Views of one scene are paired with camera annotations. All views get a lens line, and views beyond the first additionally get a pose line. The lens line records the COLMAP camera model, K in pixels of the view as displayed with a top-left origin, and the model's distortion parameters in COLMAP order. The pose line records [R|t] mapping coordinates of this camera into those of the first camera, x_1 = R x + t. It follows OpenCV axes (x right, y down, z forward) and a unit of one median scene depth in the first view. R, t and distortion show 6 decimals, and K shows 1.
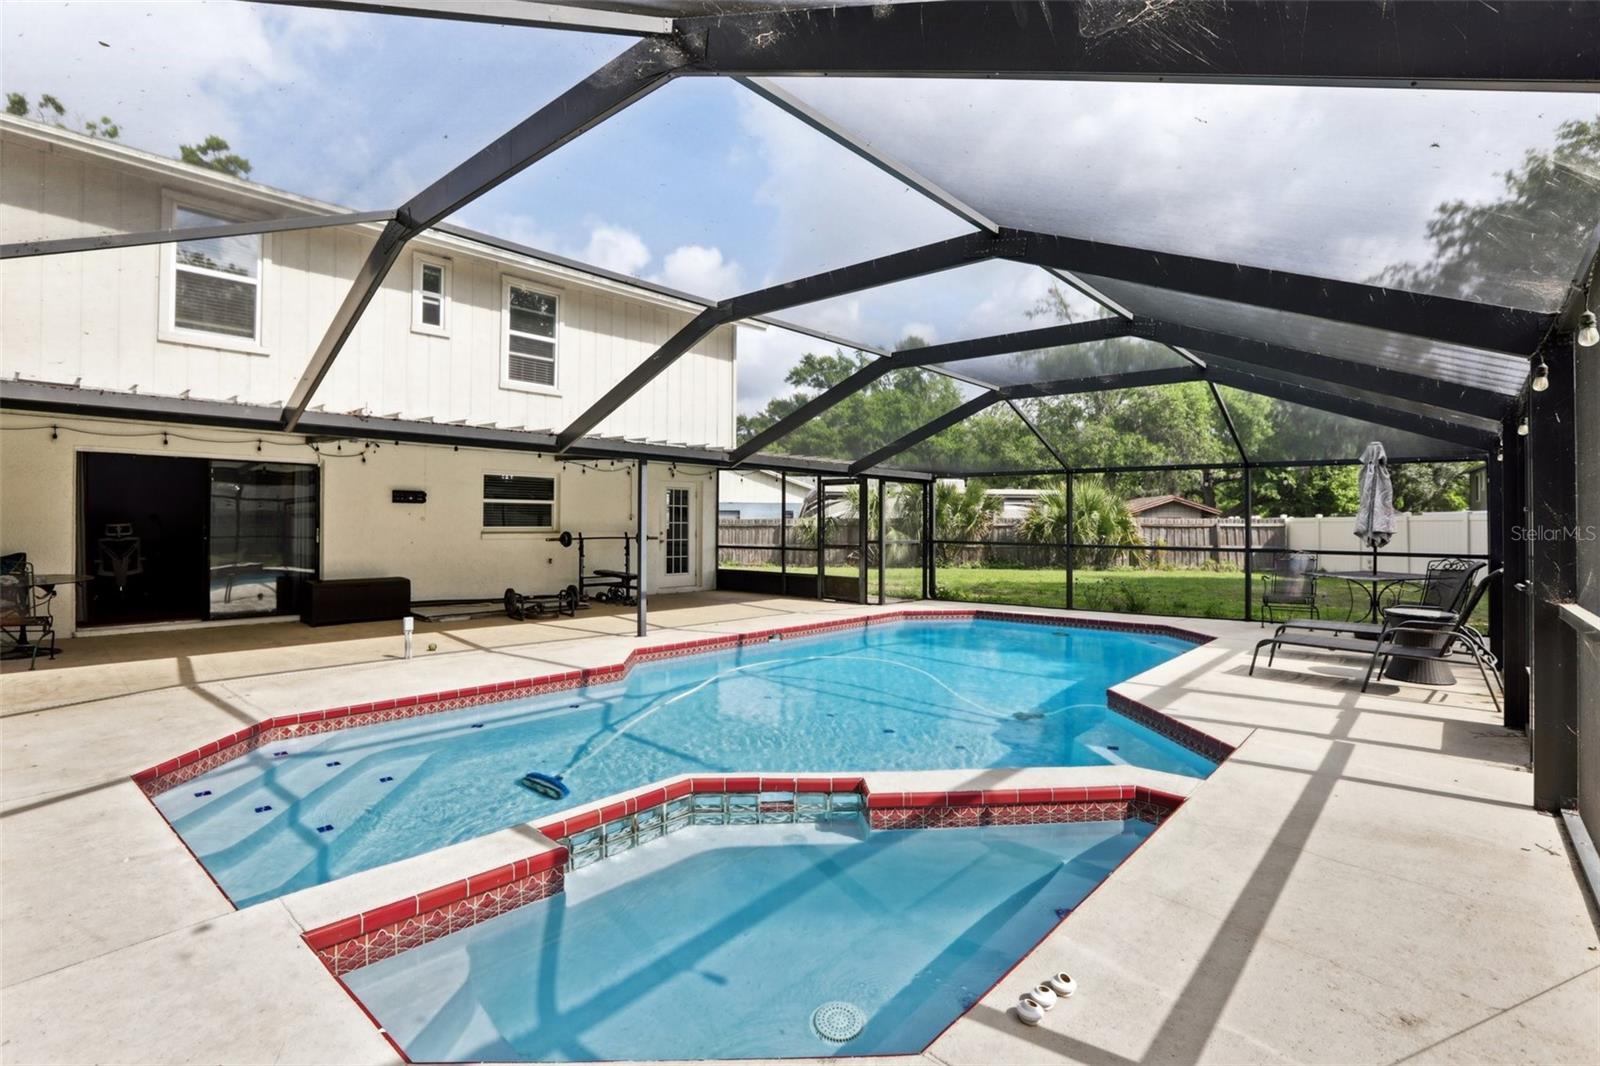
lens RADIAL K [[745.9, 0, 792.8], [0, 745.9, 530.6], [0, 0, 1]] dist [-0.047735, 0.015885]
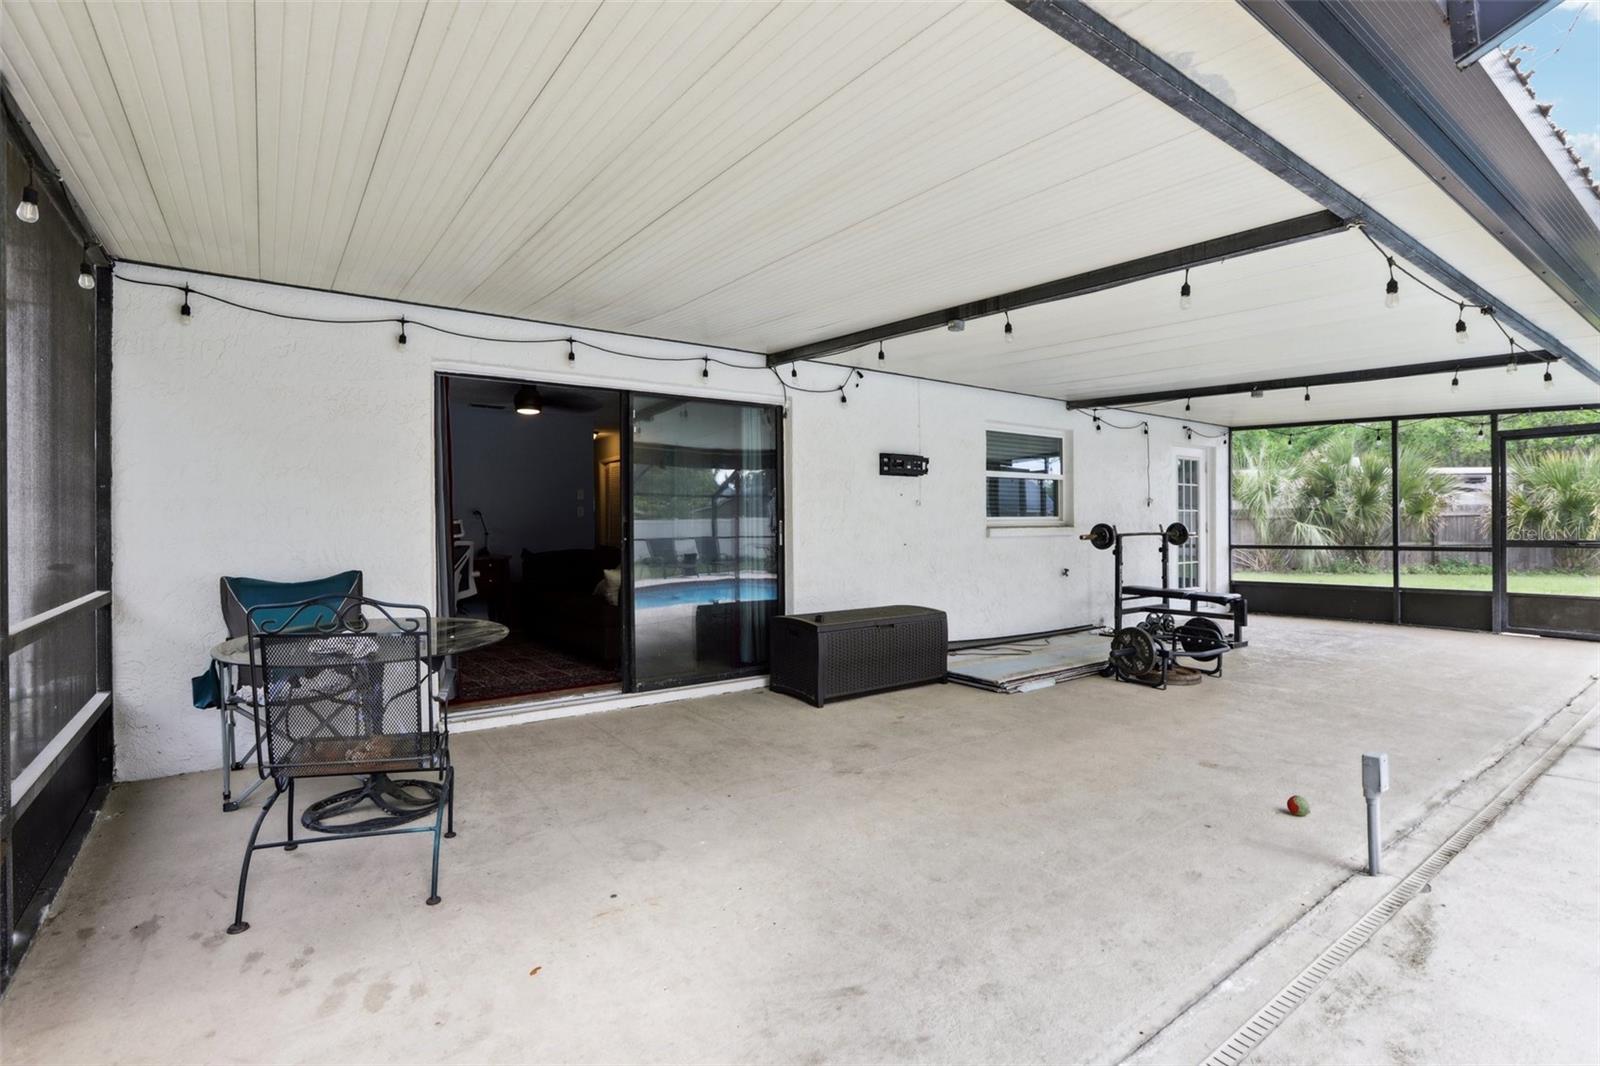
lens RADIAL K [[745.9, 0, 796.6], [0, 745.9, 523.2], [0, 0, 1]] dist [-0.047735, 0.015885]
pose [[0.975783, -0.020096, -0.217815, -0.462778], [0.016435, 0.999692, -0.018607, 0.009291], [0.218122, 0.014577, 0.975813, 0.401890]]
